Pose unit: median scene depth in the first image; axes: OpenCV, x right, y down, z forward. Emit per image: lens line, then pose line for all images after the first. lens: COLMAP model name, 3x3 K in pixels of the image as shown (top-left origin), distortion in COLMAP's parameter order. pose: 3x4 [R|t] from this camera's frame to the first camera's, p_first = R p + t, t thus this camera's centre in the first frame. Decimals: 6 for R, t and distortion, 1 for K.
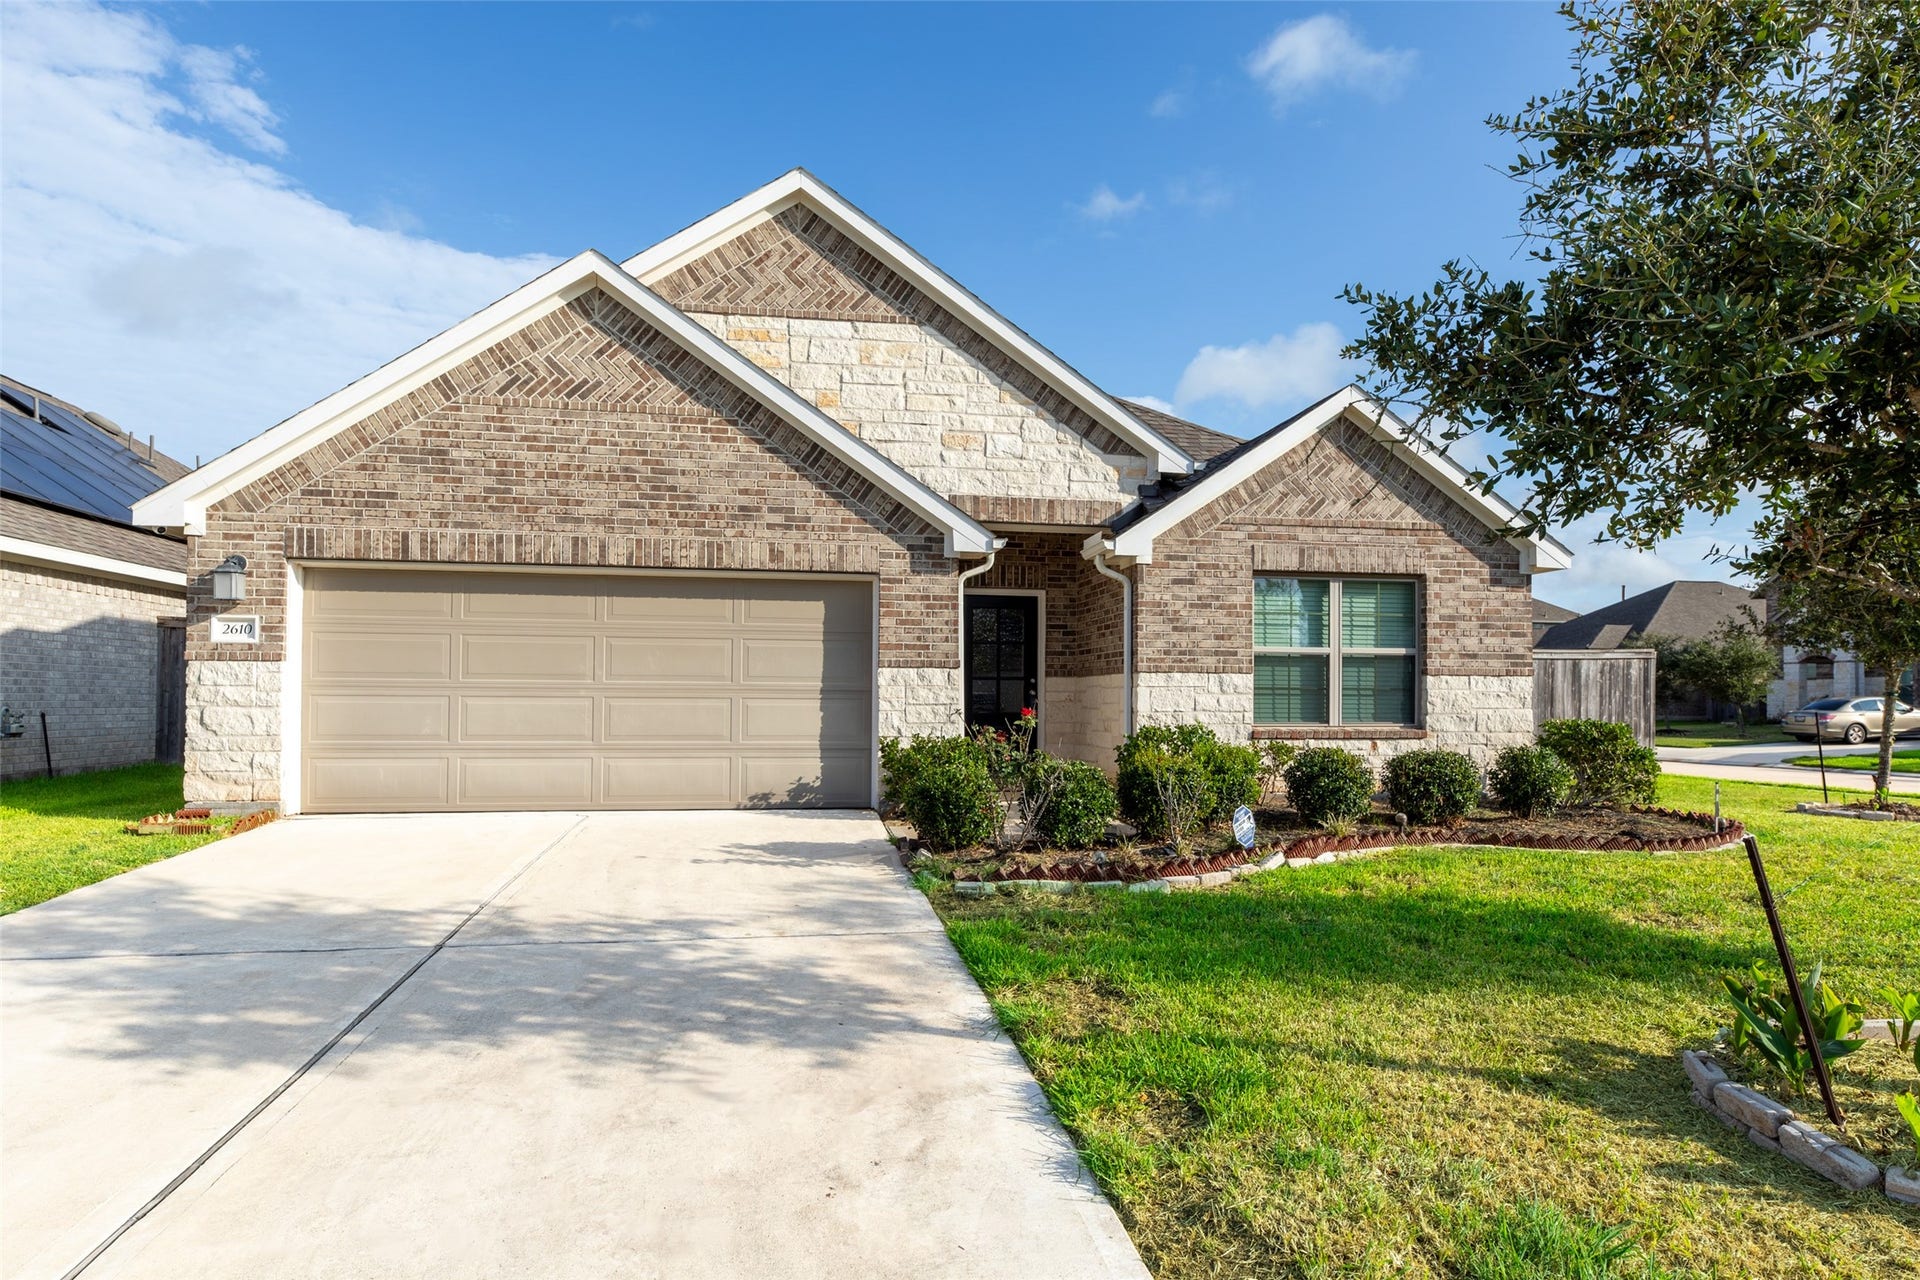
lens RADIAL K [[1105.4, 0, 963.4], [0, 1105.4, 678.4], [0, 0, 1]] dist [0.000992, -0.000631]
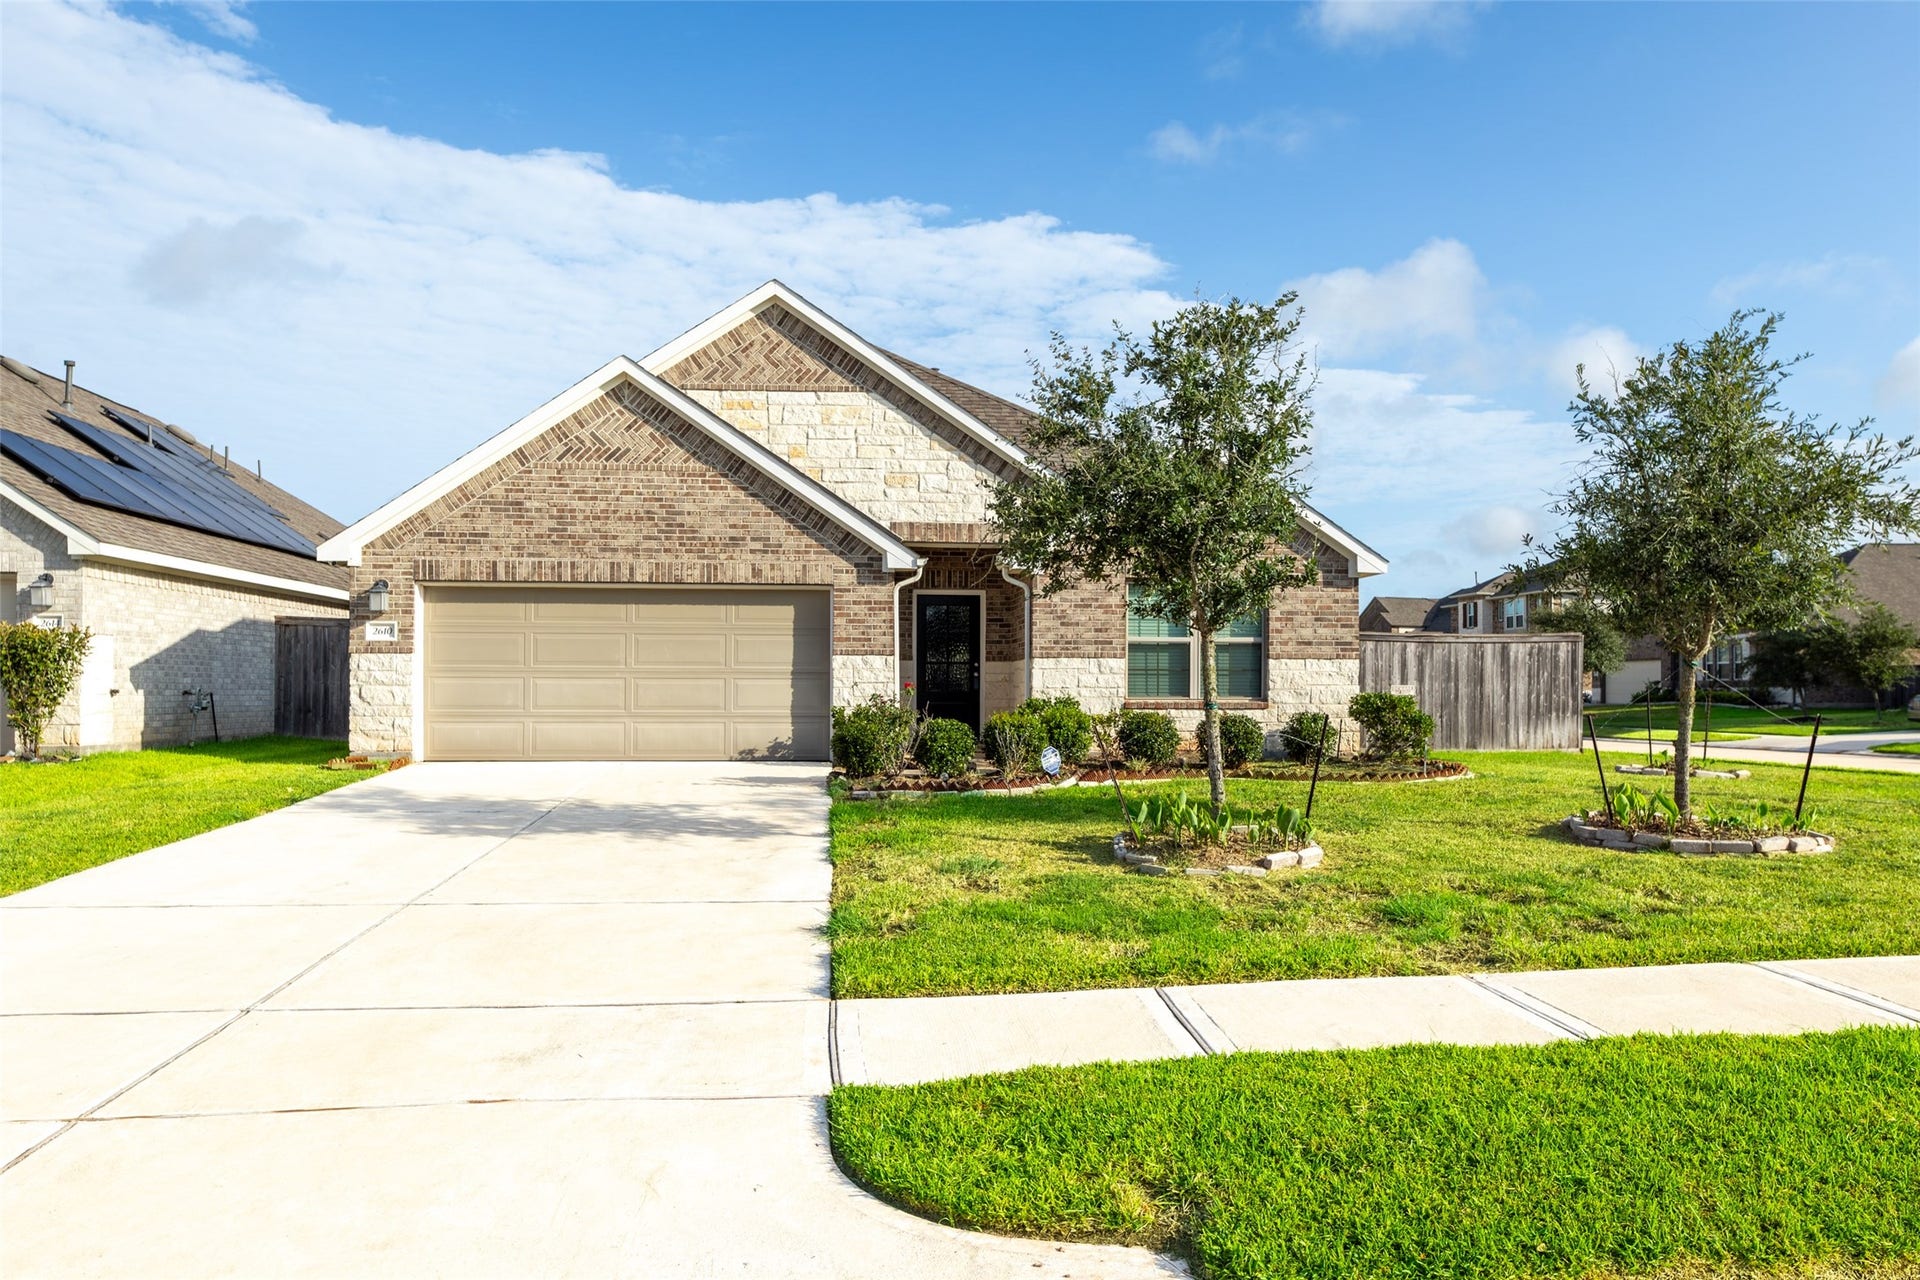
lens RADIAL K [[1401.1, 0, 951.7], [0, 1401.1, 671.2], [0, 0, 1]] dist [0.003143, -0.001445]
pose [[0.996031, -0.004438, -0.088899, 0.216558], [0.004911, 0.999975, 0.005106, 0.001506], [0.088874, -0.005522, 0.996028, -0.675688]]
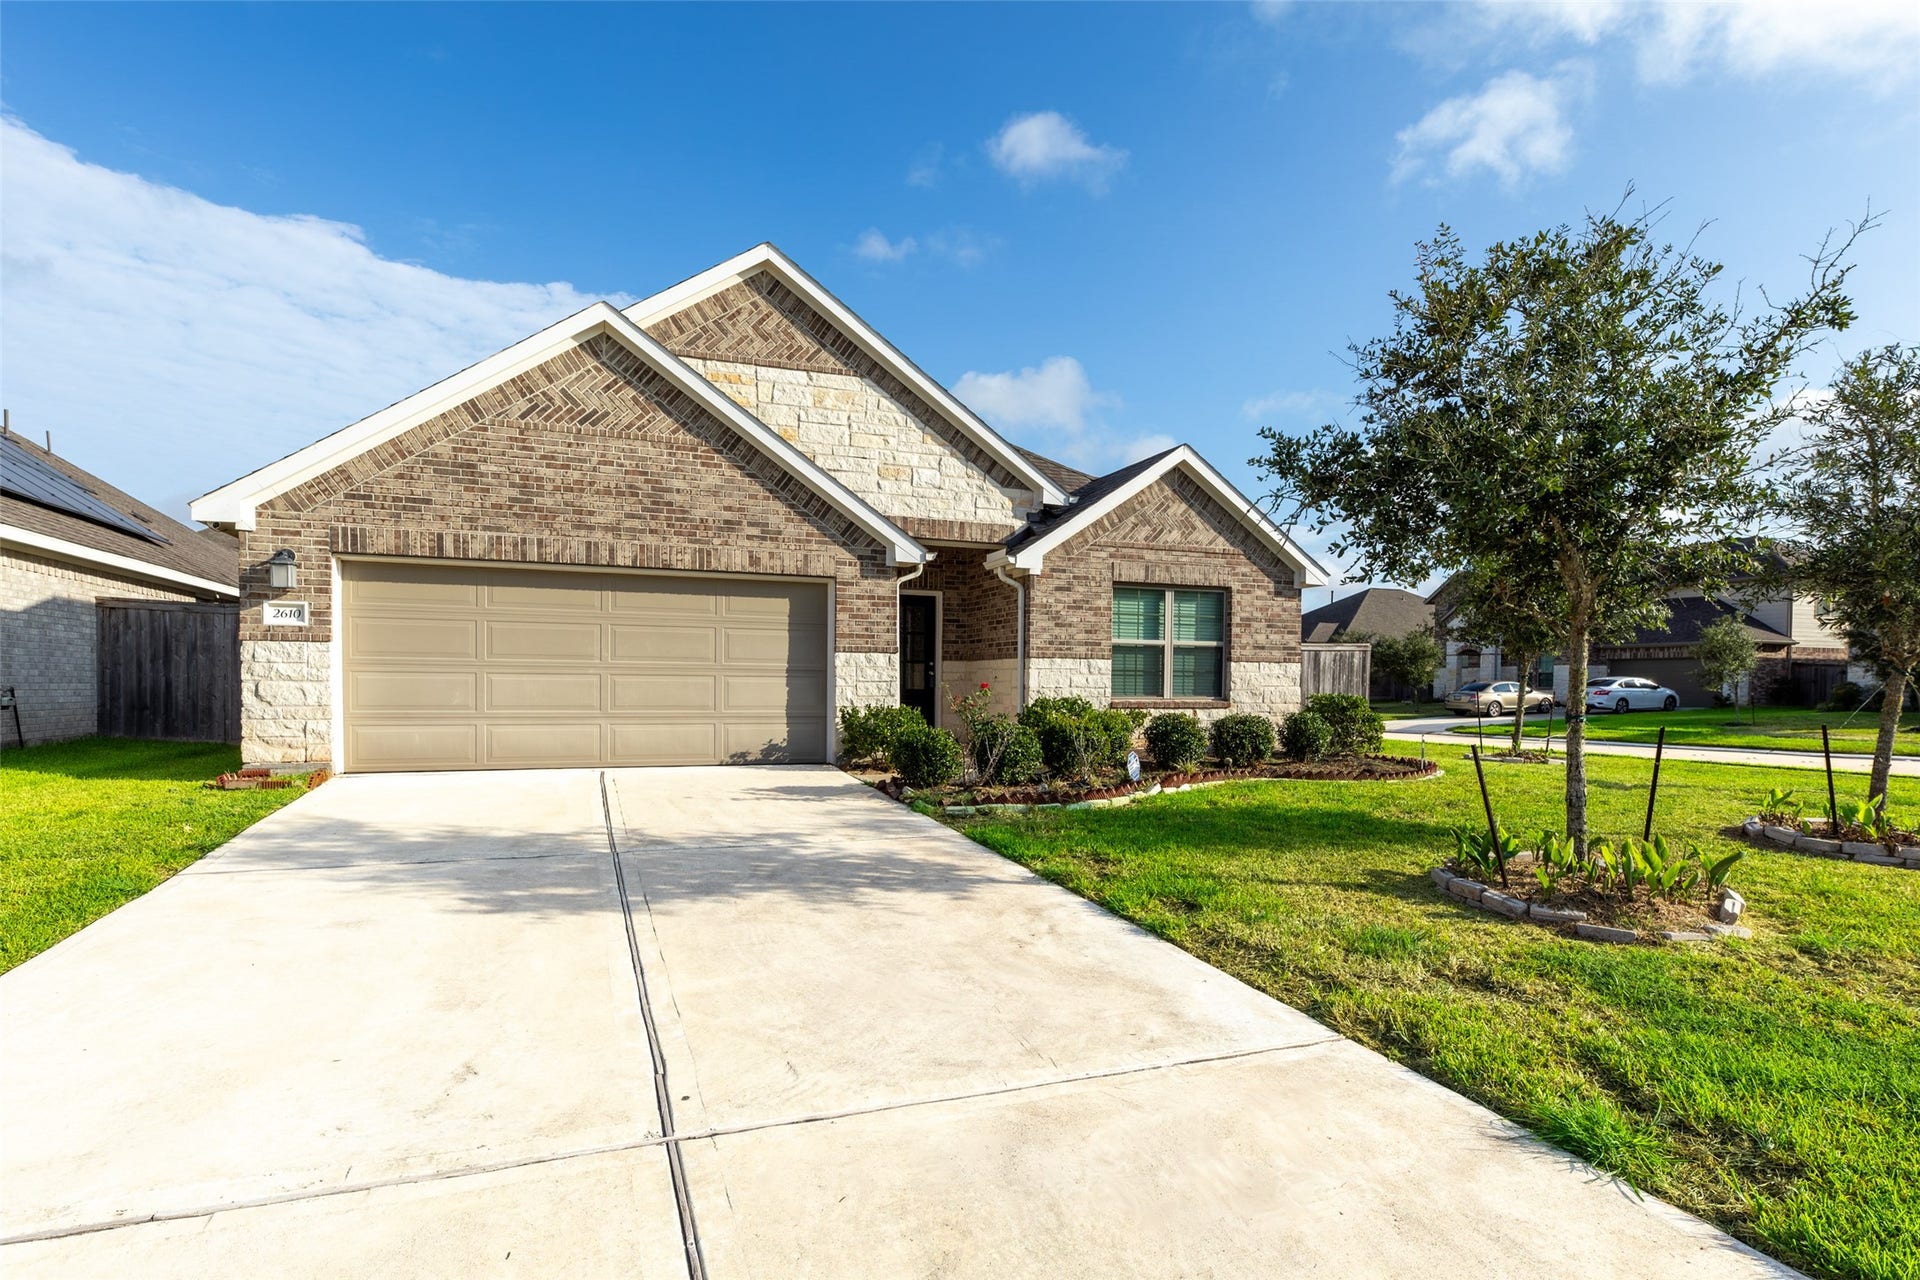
lens RADIAL K [[1017.2, 0, 979.9], [0, 1017.2, 708.4], [0, 0, 1]] dist [0.001695, 0.000771]
pose [[0.977293, -0.002352, 0.211881, -0.161373], [-0.007024, 0.999029, 0.043485, 0.002716], [-0.211778, -0.043986, 0.976327, -0.175173]]
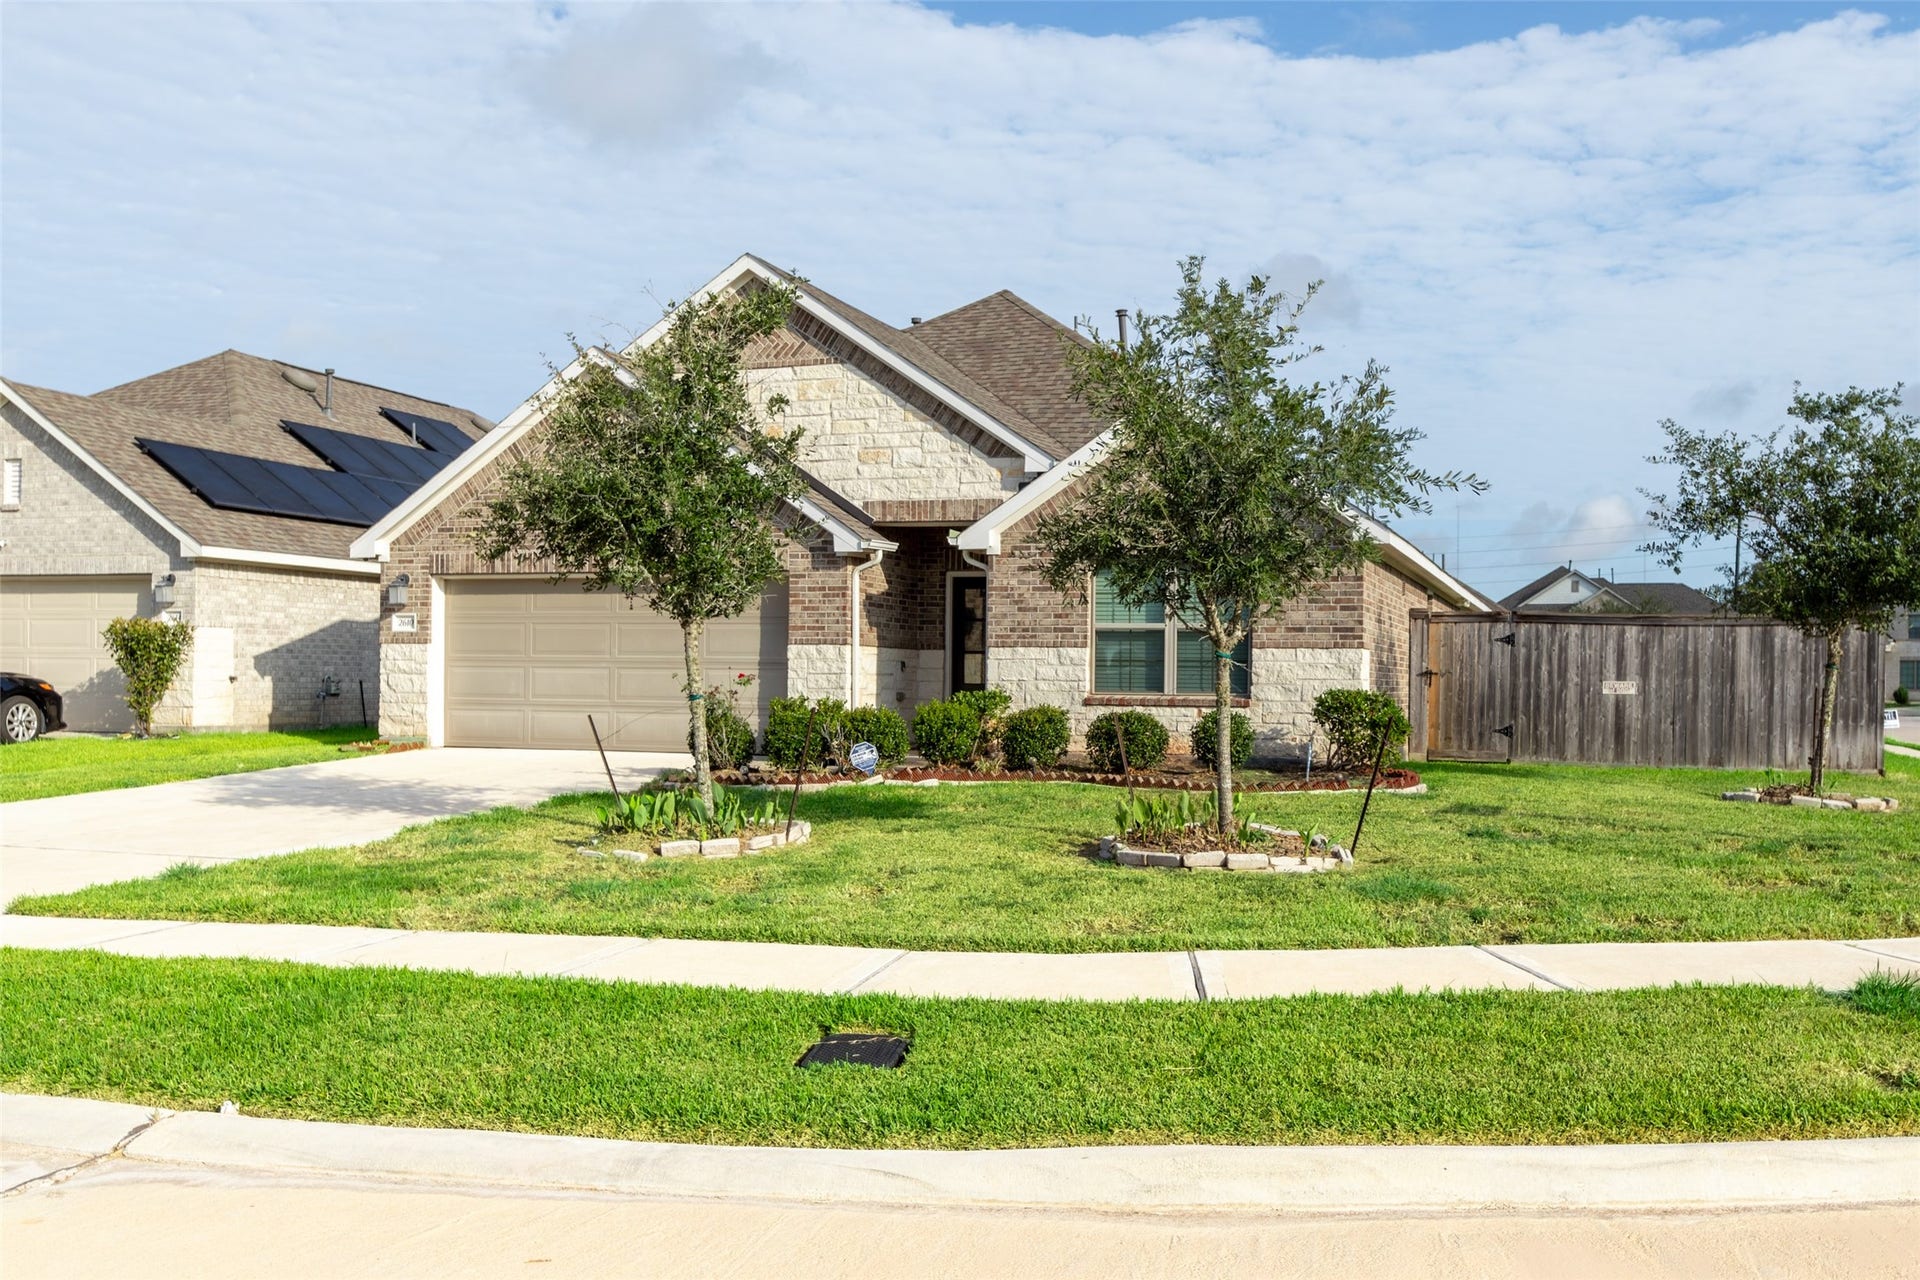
lens RADIAL K [[1777.0, 0, 965.4], [0, 1777.0, 677.5], [0, 0, 1]] dist [0.004438, 0.009120]
pose [[0.872822, 0.002240, -0.488033, 1.096864], [0.004178, 0.999919, 0.012060, 0.004225], [0.488021, -0.012565, 0.872742, -0.687380]]
